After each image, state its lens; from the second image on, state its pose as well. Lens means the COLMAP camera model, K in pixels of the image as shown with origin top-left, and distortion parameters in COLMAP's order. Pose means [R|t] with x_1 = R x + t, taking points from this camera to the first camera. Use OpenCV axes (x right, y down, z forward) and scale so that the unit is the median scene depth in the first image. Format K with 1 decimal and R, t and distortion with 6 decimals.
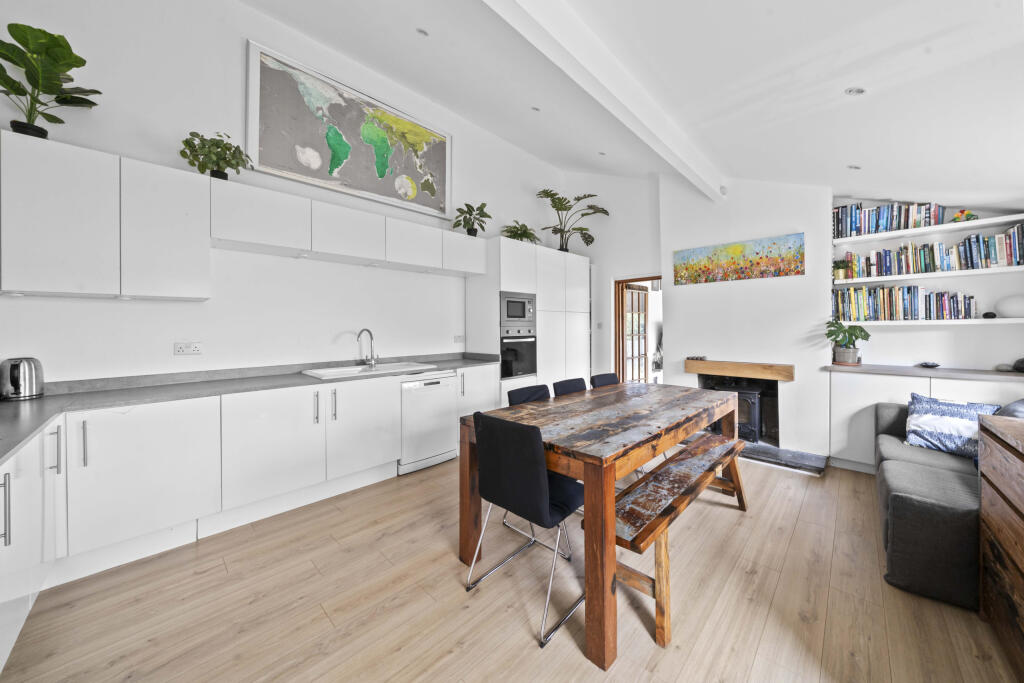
lens RADIAL K [[352.4, 0, 509.6], [0, 352.4, 331.9], [0, 0, 1]] dist [-0.001180, -0.000046]
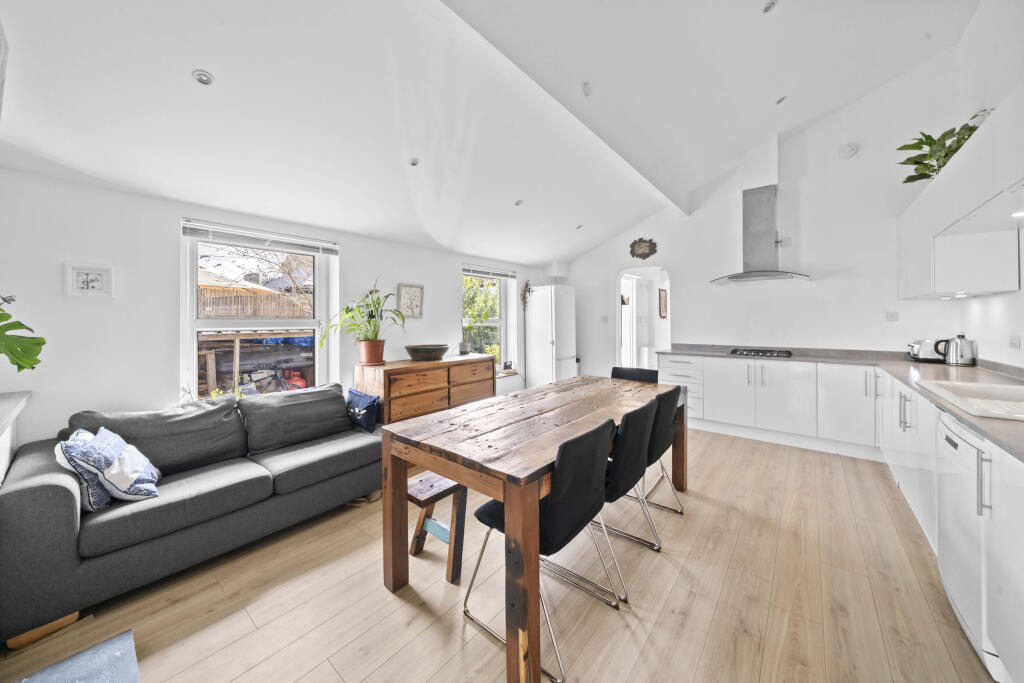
lens RADIAL K [[352.4, 0, 524.8], [0, 352.4, 316.5], [0, 0, 1]] dist [-0.001180, -0.000046]
pose [[-0.993797, 0.006186, -0.111037, 0.583732], [0.005368, 0.999956, 0.007666, -0.037692], [0.111080, 0.007022, -0.993787, 2.097524]]
